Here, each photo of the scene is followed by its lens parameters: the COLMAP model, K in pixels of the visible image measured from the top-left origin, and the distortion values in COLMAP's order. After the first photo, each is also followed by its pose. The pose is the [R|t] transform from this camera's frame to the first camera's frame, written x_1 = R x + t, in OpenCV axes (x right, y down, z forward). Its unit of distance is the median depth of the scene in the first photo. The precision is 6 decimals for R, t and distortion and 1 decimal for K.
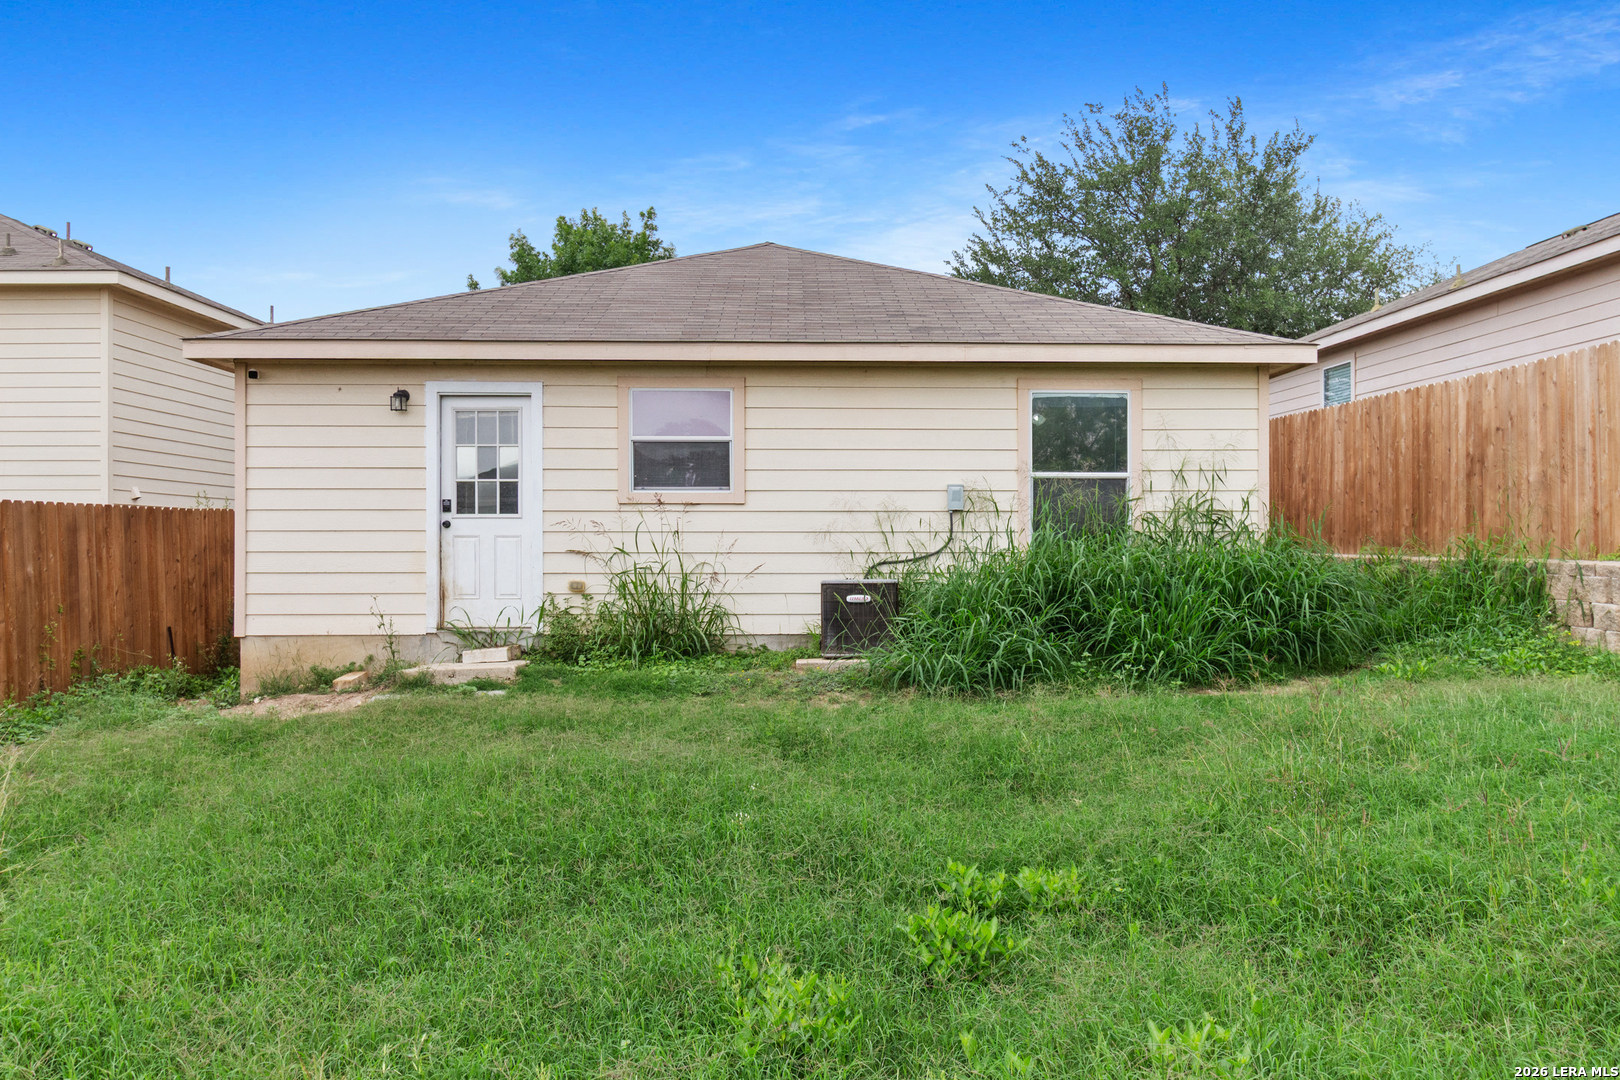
lens RADIAL K [[1234.8, 0, 809.8], [0, 1234.8, 542.2], [0, 0, 1]] dist [0.010453, -0.000044]
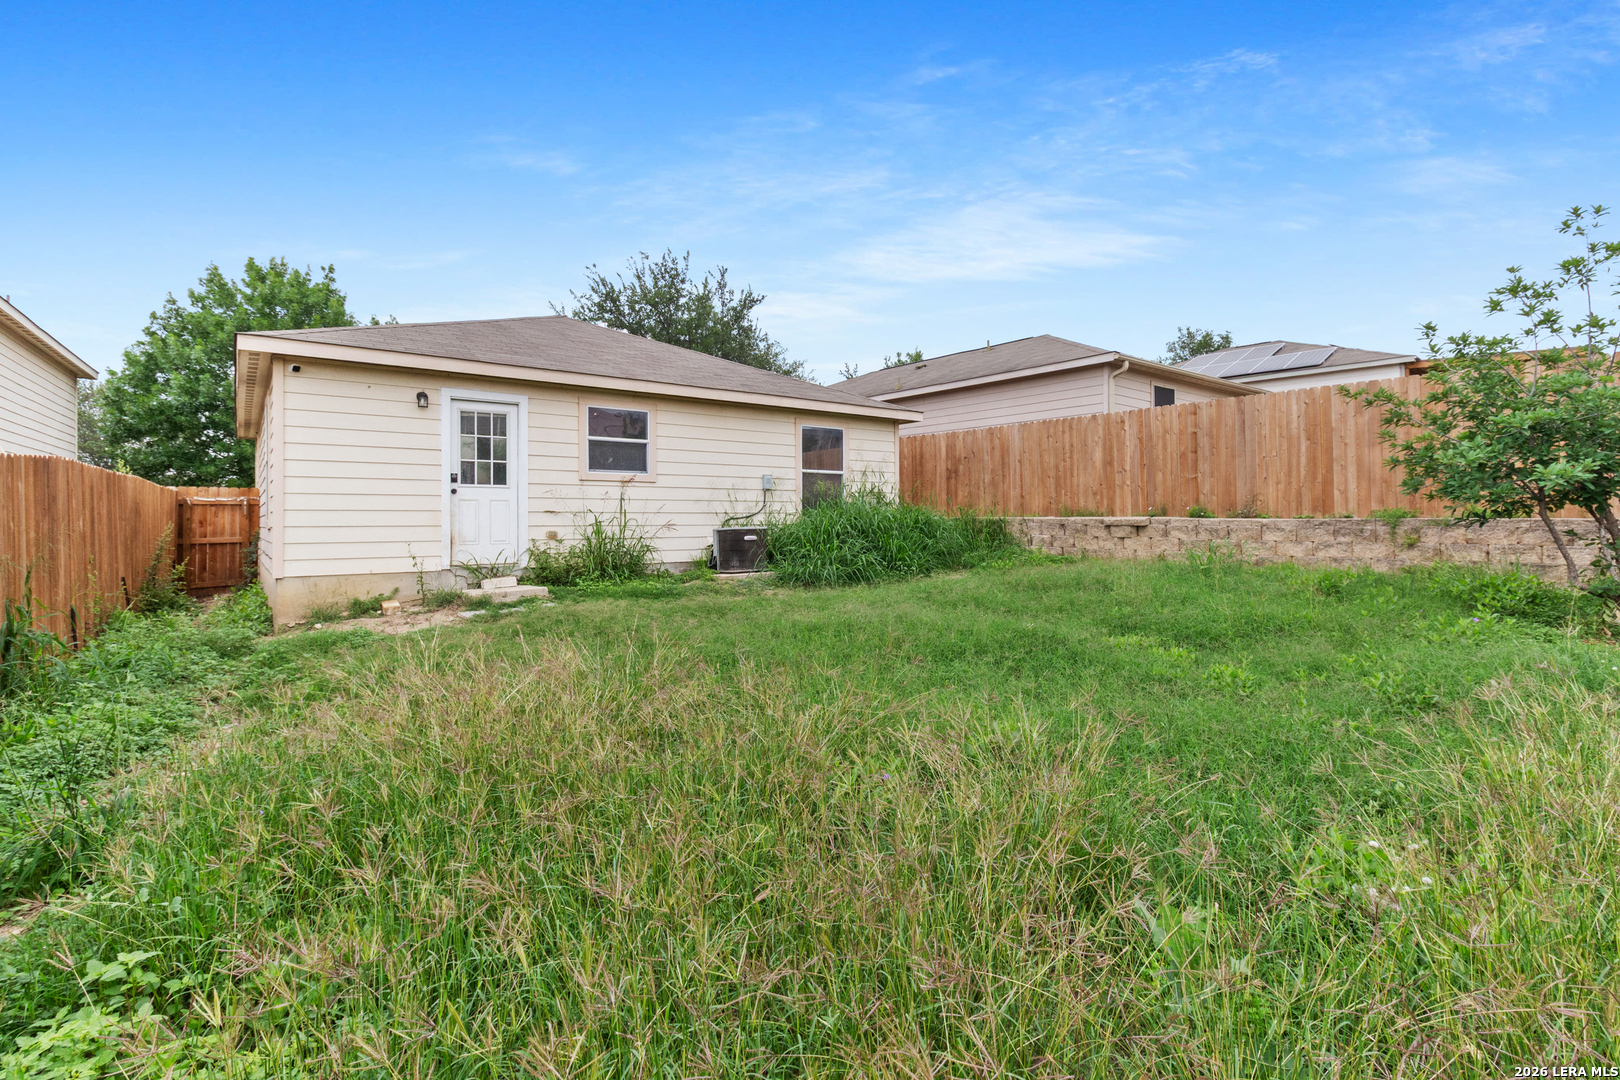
lens RADIAL K [[755.0, 0, 815.2], [0, 755.0, 524.4], [0, 0, 1]] dist [0.001798, -0.000347]
pose [[0.822641, -0.004573, 0.568543, -0.443244], [0.001173, 0.999979, 0.006346, 0.018095], [-0.568560, -0.004553, 0.822629, 0.067741]]
